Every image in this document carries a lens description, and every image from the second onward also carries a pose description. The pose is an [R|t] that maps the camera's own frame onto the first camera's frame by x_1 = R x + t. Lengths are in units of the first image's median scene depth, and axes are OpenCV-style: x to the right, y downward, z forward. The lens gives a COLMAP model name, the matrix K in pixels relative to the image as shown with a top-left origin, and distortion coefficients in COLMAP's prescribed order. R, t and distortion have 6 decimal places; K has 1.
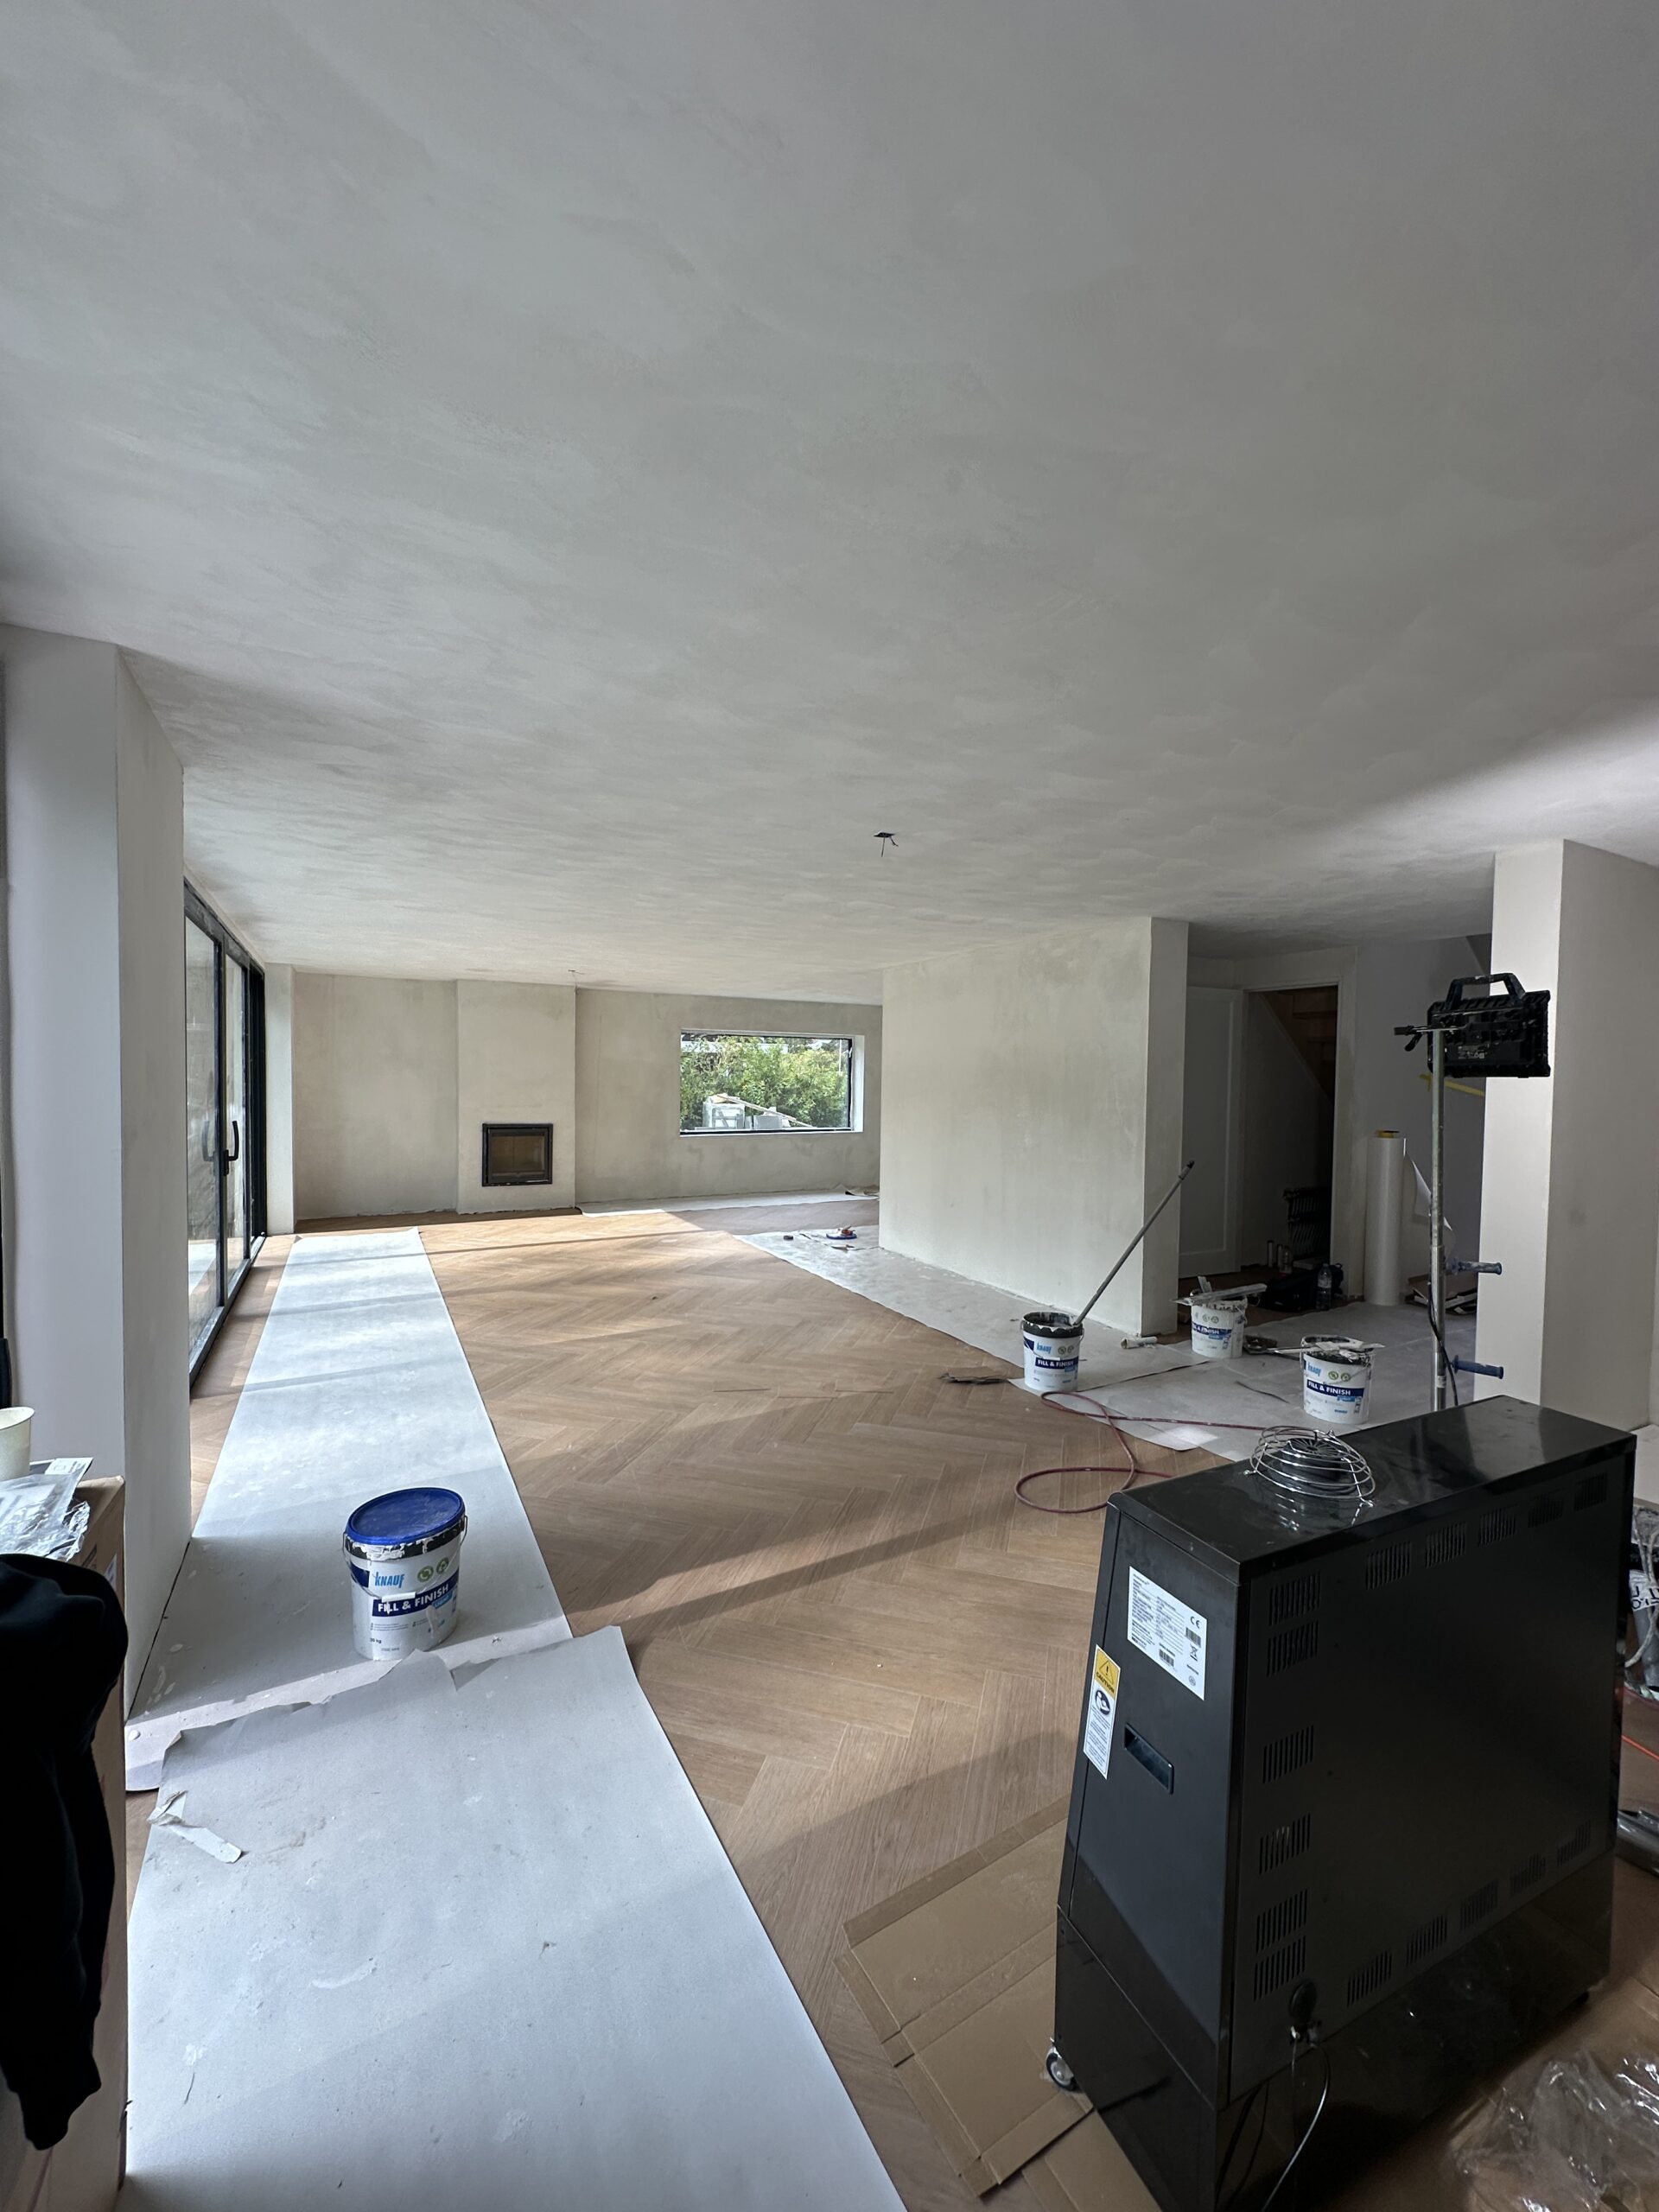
lens RADIAL K [[885.1, 0, 830.1], [0, 885.1, 1112.8], [0, 0, 1]] dist [-0.003335, 0.000051]
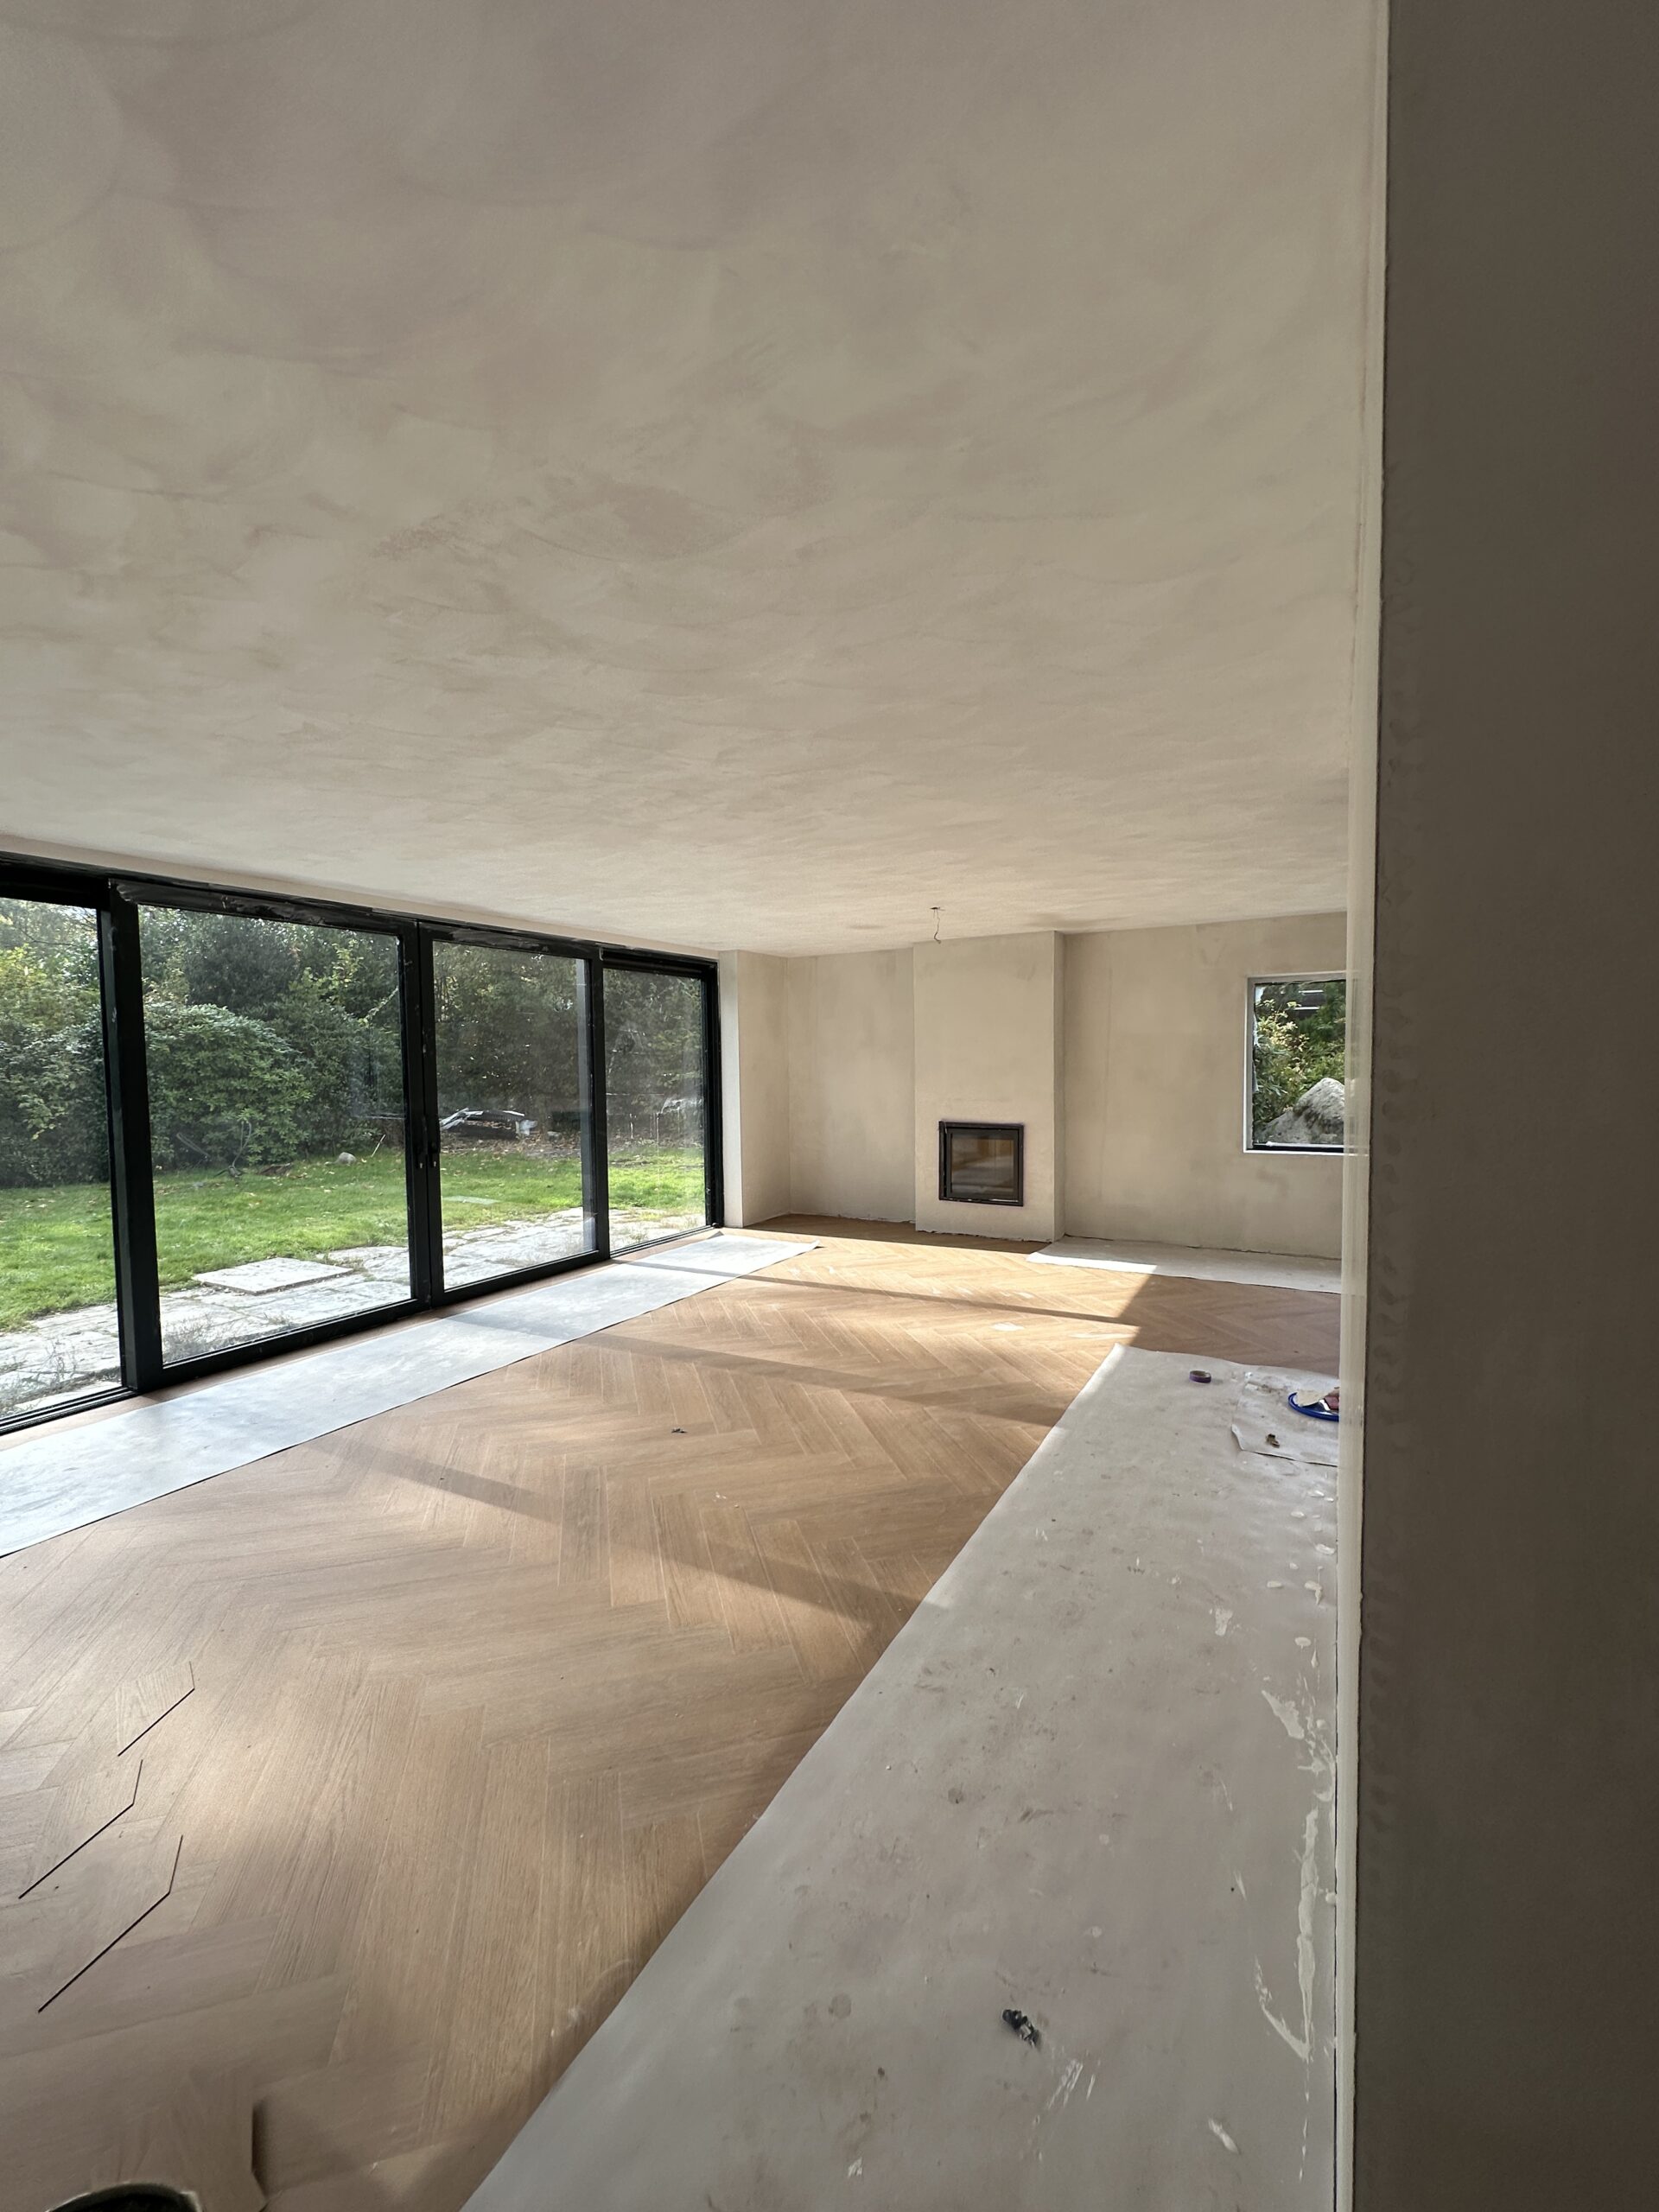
lens RADIAL K [[885.1, 0, 831.5], [0, 885.1, 1091.7], [0, 0, 1]] dist [-0.003335, 0.000051]
pose [[0.517994, 0.010985, -0.855314, 0.387280], [-0.015034, 0.999880, 0.003737, -0.025285], [0.855252, 0.010923, 0.518097, 0.825177]]
